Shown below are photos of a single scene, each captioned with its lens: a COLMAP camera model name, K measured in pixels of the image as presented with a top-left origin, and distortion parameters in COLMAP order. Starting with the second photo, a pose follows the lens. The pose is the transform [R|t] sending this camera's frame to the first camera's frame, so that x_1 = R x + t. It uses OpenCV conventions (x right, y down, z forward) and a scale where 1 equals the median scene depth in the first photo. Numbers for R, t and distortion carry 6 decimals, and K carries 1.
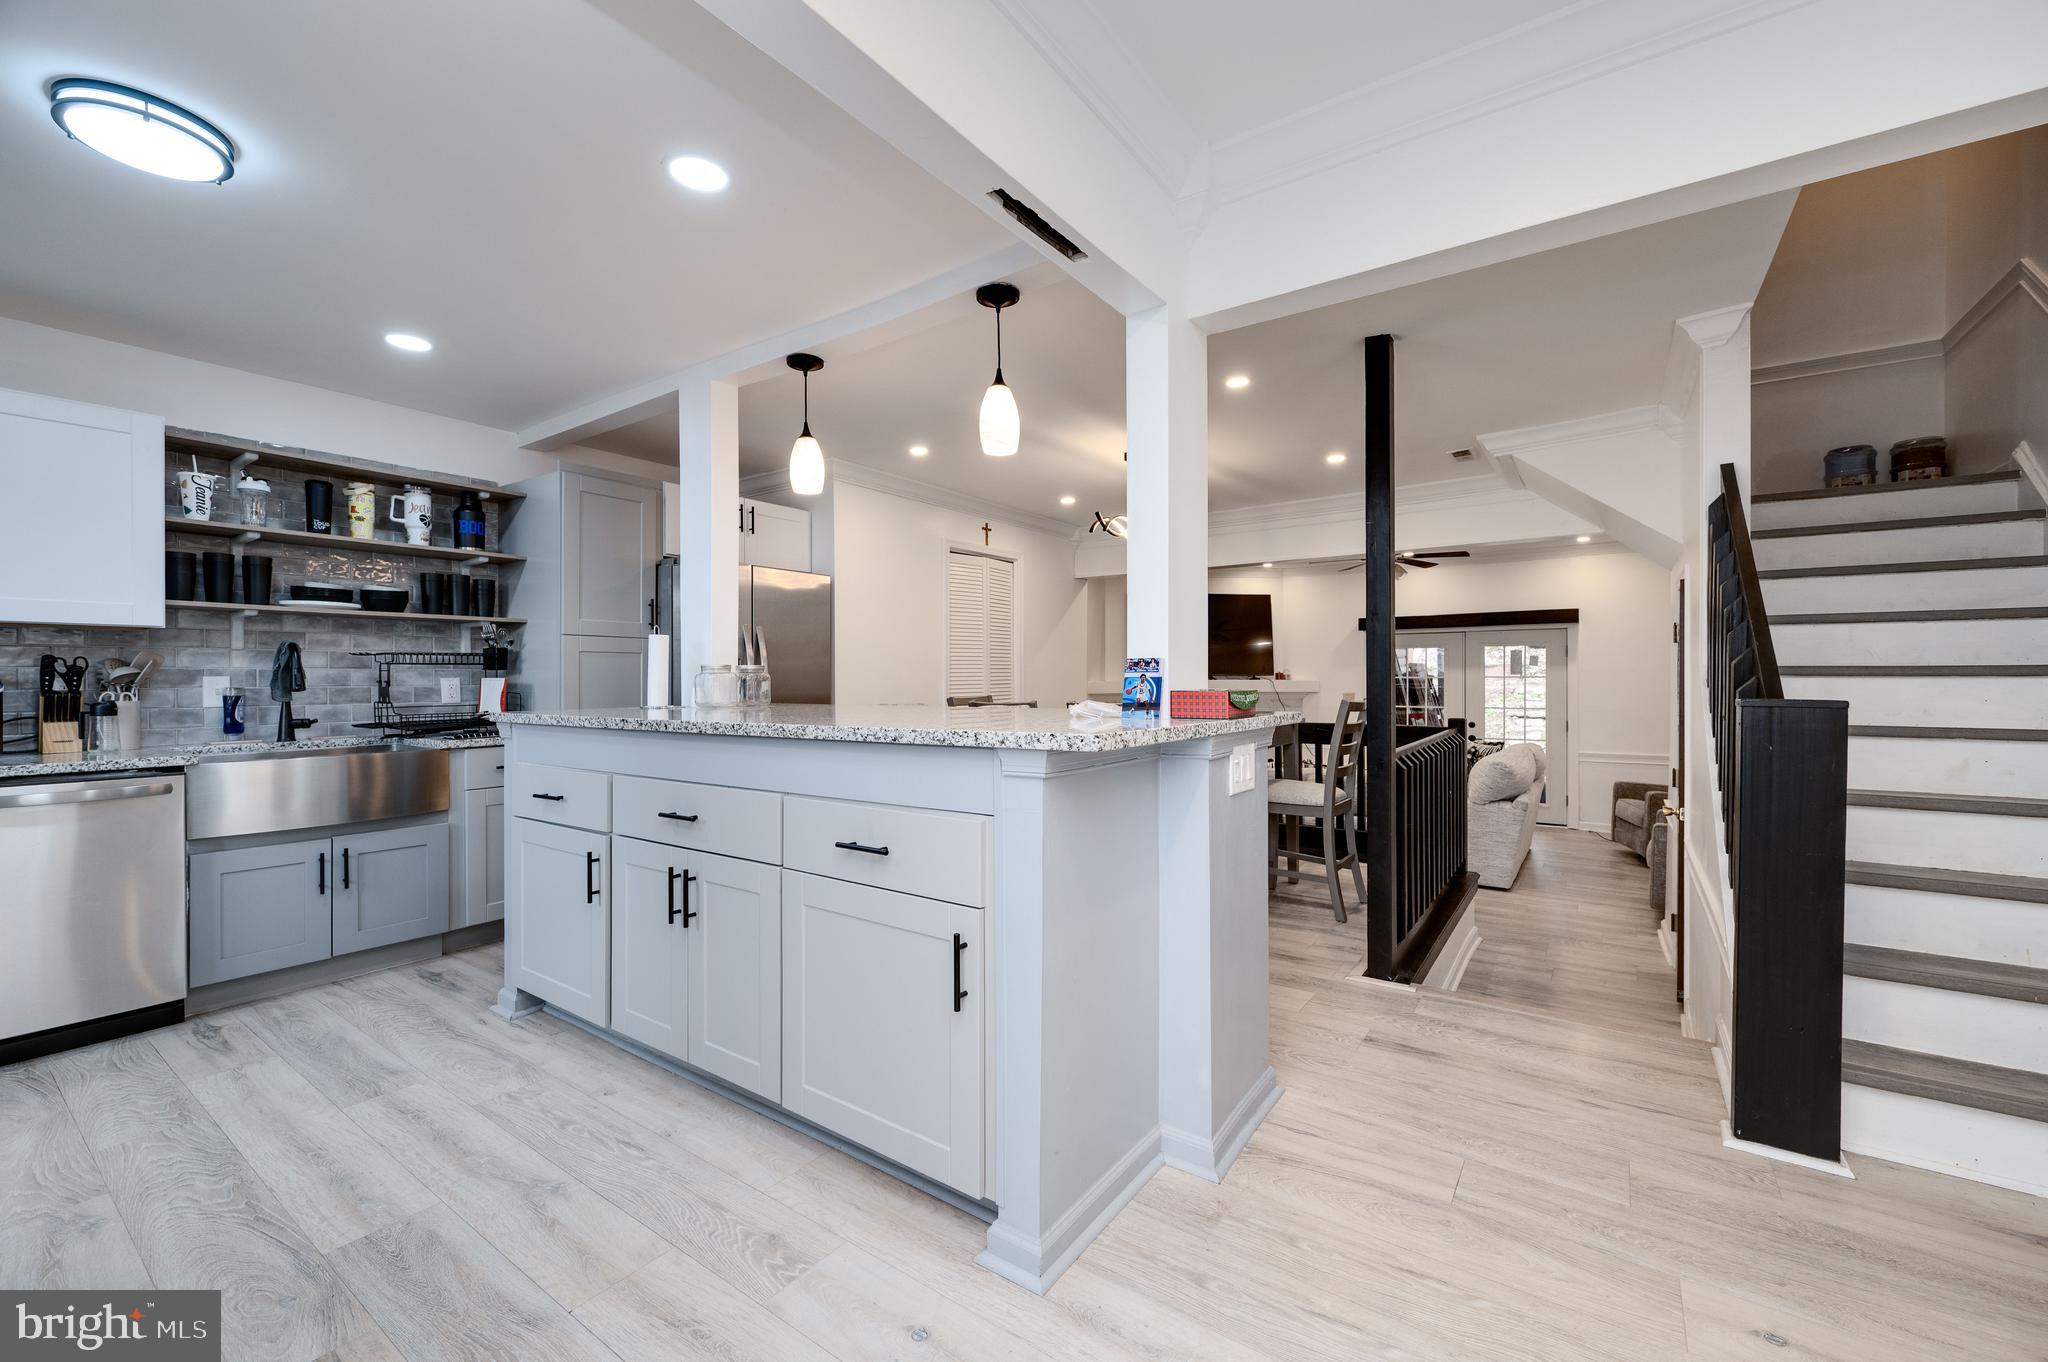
lens RADIAL K [[833.4, 0, 1059.2], [0, 833.4, 680.2], [0, 0, 1]] dist [0.002150, -0.000187]
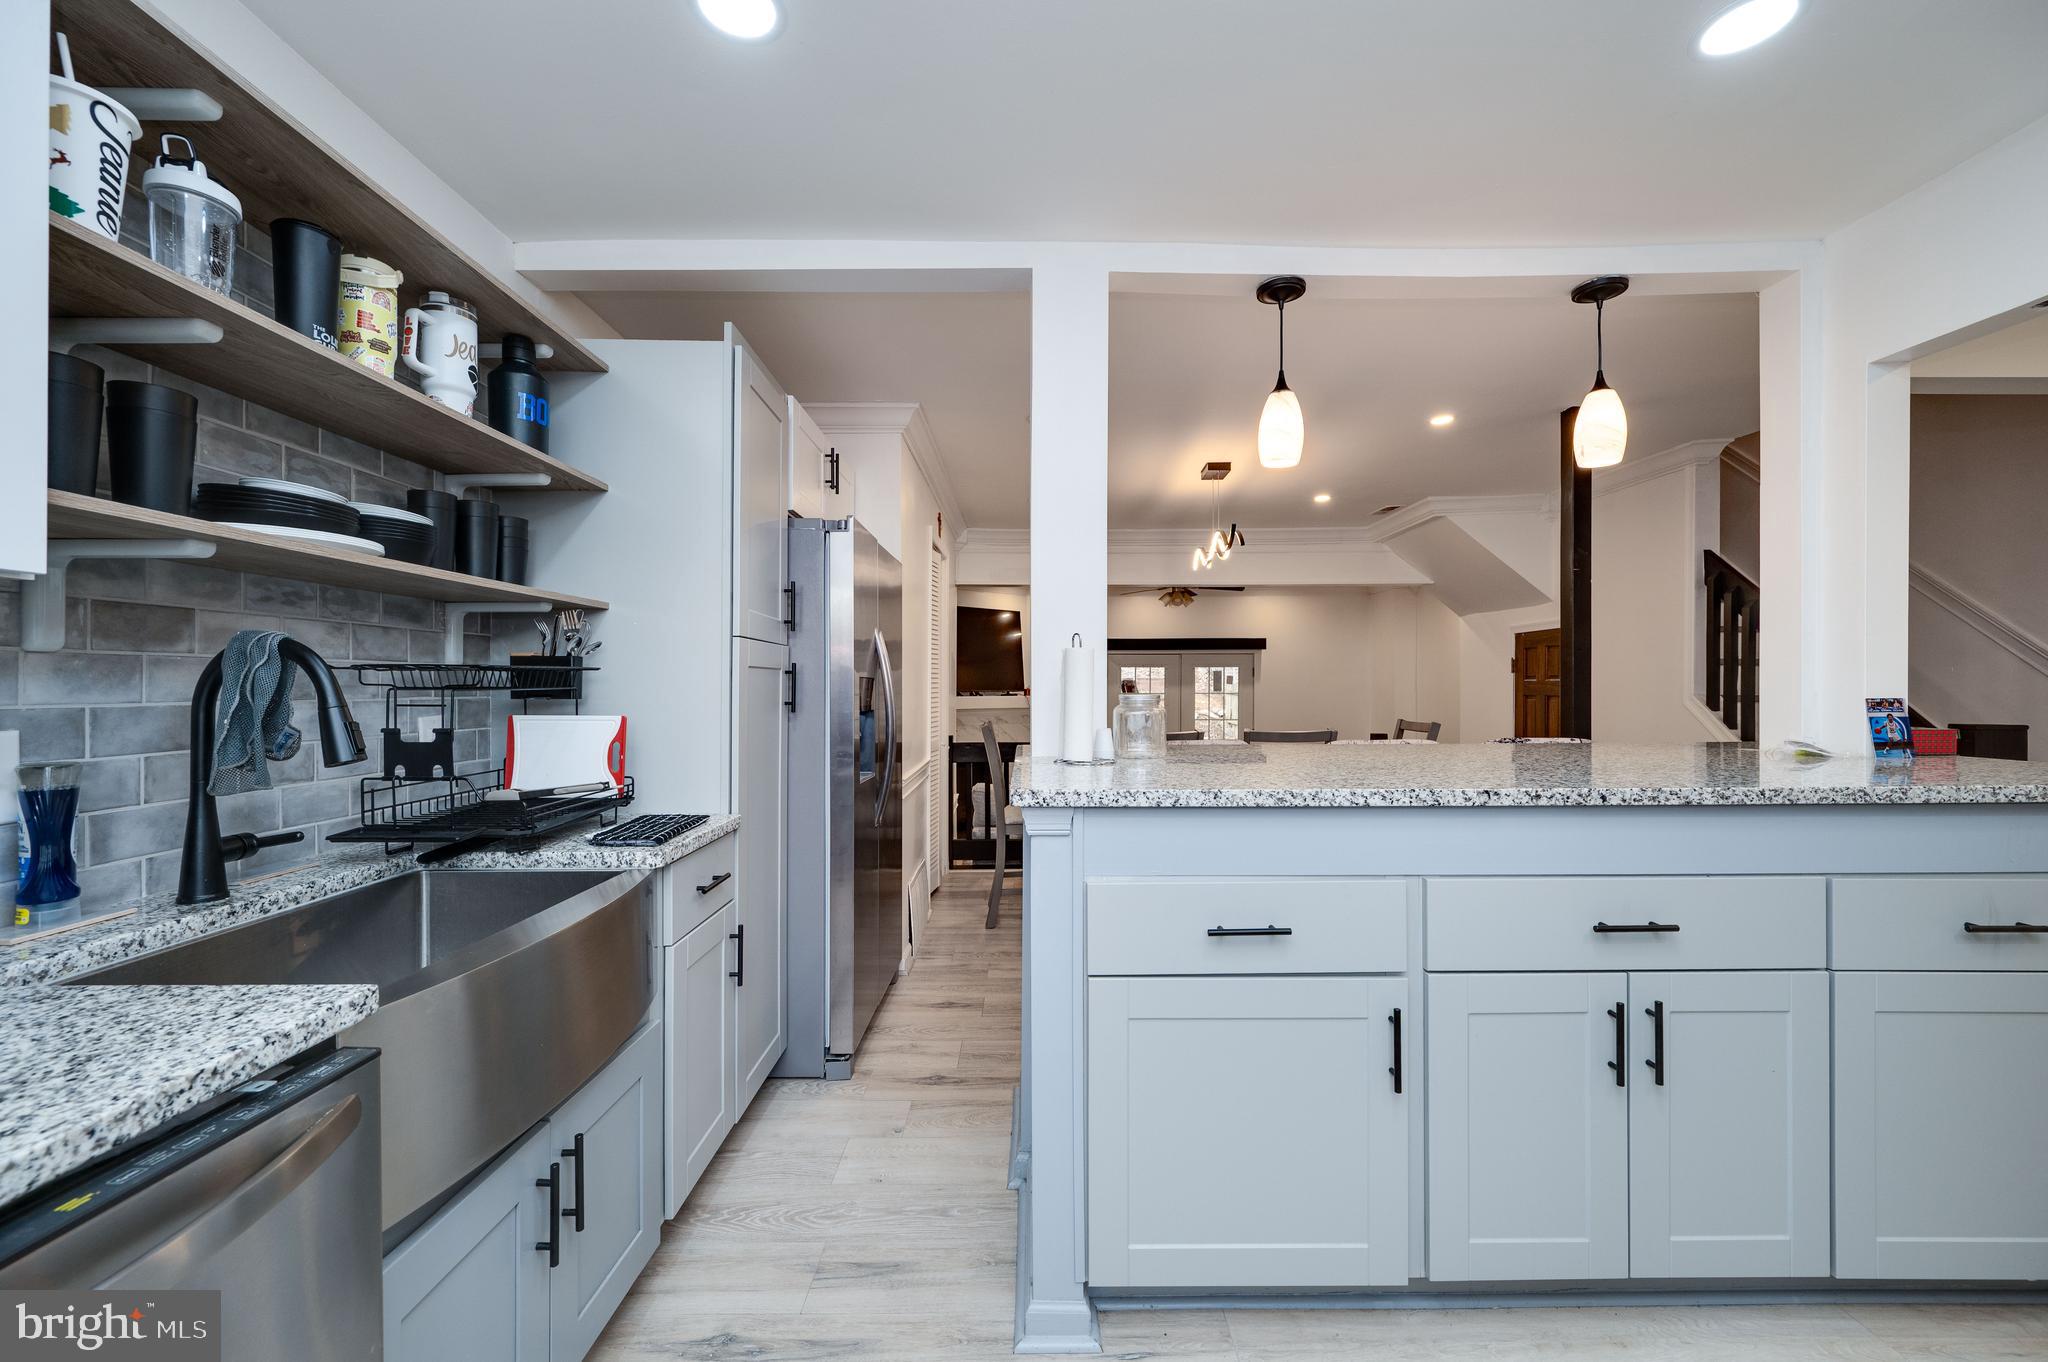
lens RADIAL K [[810.8, 0, 1028.0], [0, 810.8, 687.4], [0, 0, 1]] dist [-0.000813, 0.000929]
pose [[0.822286, 0.003390, 0.569065, -0.802056], [-0.002559, 0.999994, -0.002260, -0.020682], [-0.569069, 0.000402, 0.822290, 0.476605]]
